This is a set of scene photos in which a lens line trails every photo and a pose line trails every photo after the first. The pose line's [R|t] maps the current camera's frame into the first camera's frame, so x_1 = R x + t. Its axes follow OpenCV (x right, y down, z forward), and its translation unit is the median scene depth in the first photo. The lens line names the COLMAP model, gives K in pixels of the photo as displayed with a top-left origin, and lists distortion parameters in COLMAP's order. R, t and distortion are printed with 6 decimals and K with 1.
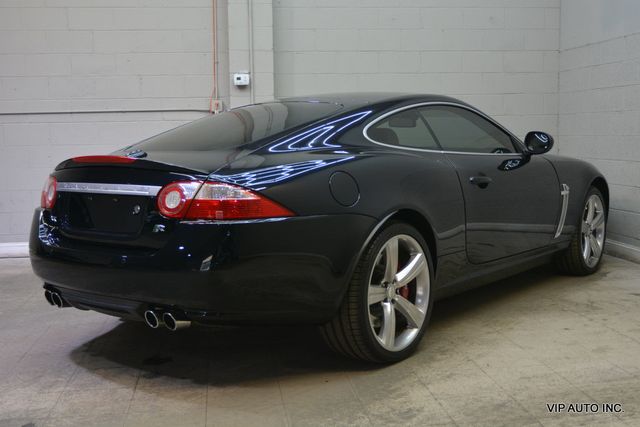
lens RADIAL K [[785.5, 0, 320.3], [0, 785.5, 217.9], [0, 0, 1]] dist [-0.003461, 0.000000]
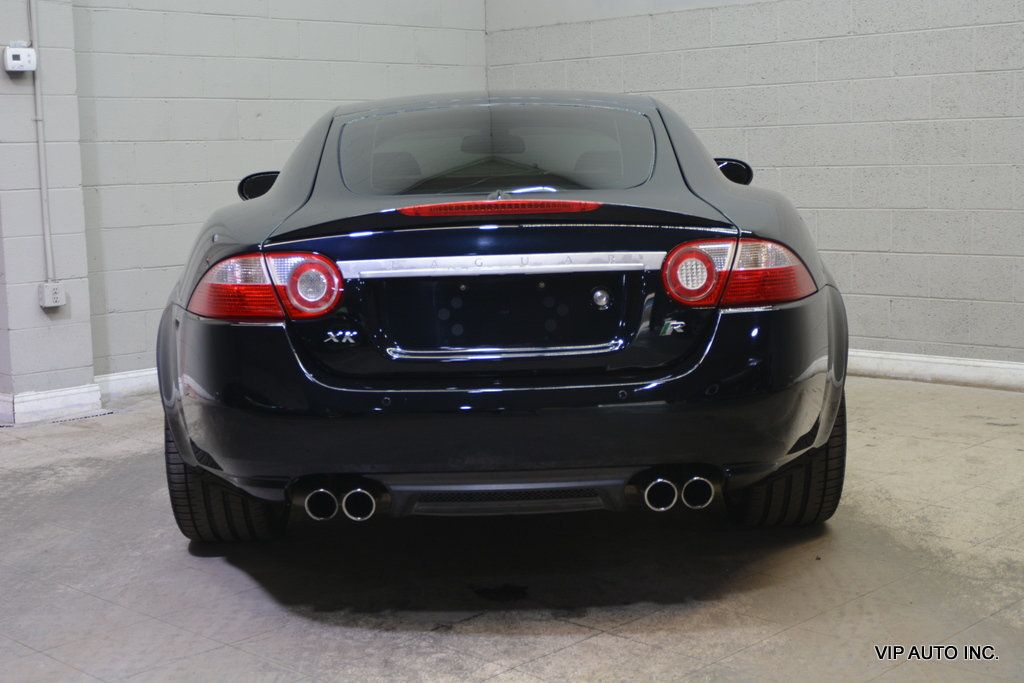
lens RADIAL K [[1437.0, 0, 504.5], [0, 1437.0, 373.6], [0, 0, 1]] dist [-0.023689, 0.000000]
pose [[0.777201, -0.096641, 0.621787, -0.474318], [0.080606, 0.995286, 0.053939, -0.009432], [-0.624068, 0.008198, 0.781327, 0.149020]]
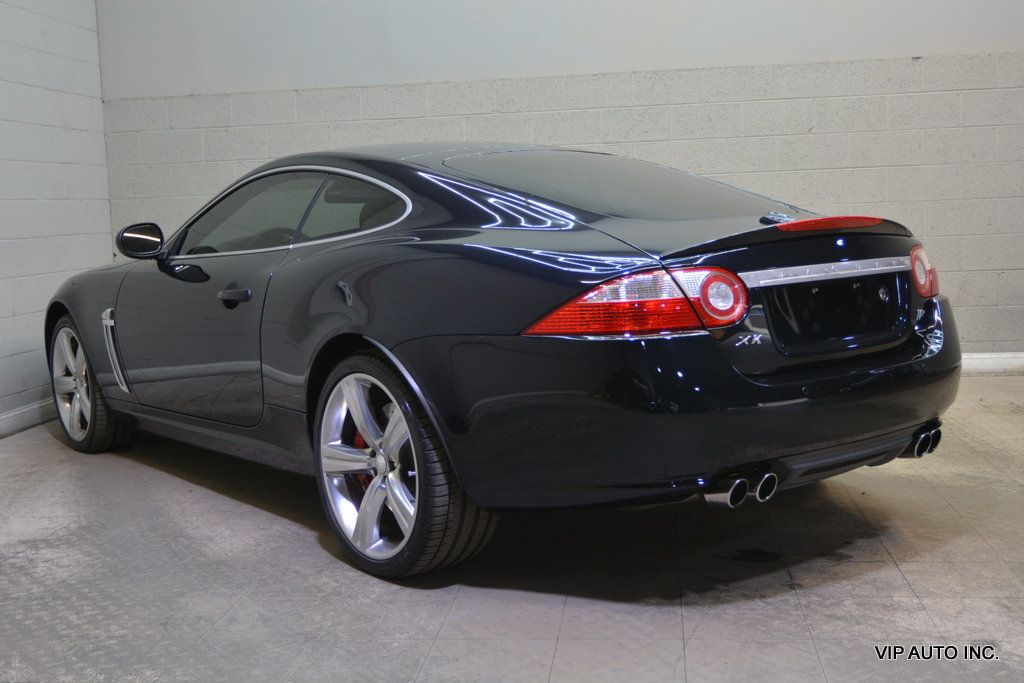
lens RADIAL K [[1213.6, 0, 492.4], [0, 1213.6, 338.7], [0, 0, 1]] dist [-0.009361, 0.000000]
pose [[0.238433, -0.094799, 0.966521, -0.696989], [0.141588, 0.987984, 0.061975, -0.044764], [-0.960782, 0.122071, 0.248991, 0.565292]]
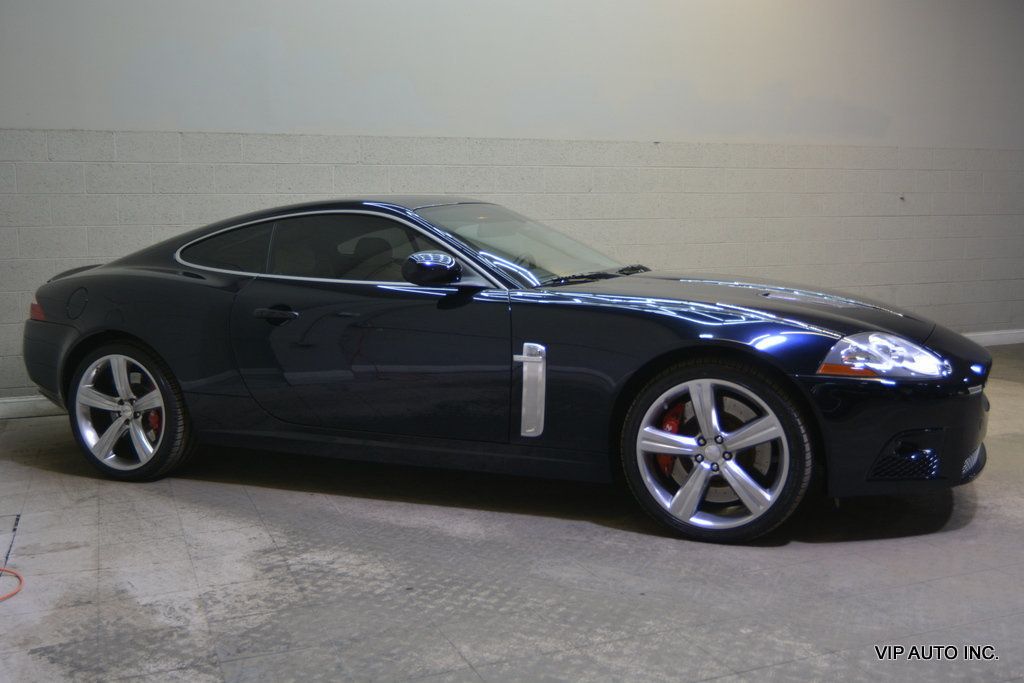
lens RADIAL K [[991.1, 0, 509.6], [0, 991.1, 345.3], [0, 0, 1]] dist [-0.014547, 0.000000]
pose [[-0.262716, -0.088400, 0.960815, -0.706006], [0.126592, 0.984028, 0.125150, -0.099806], [-0.956533, 0.154511, -0.247329, 0.961080]]
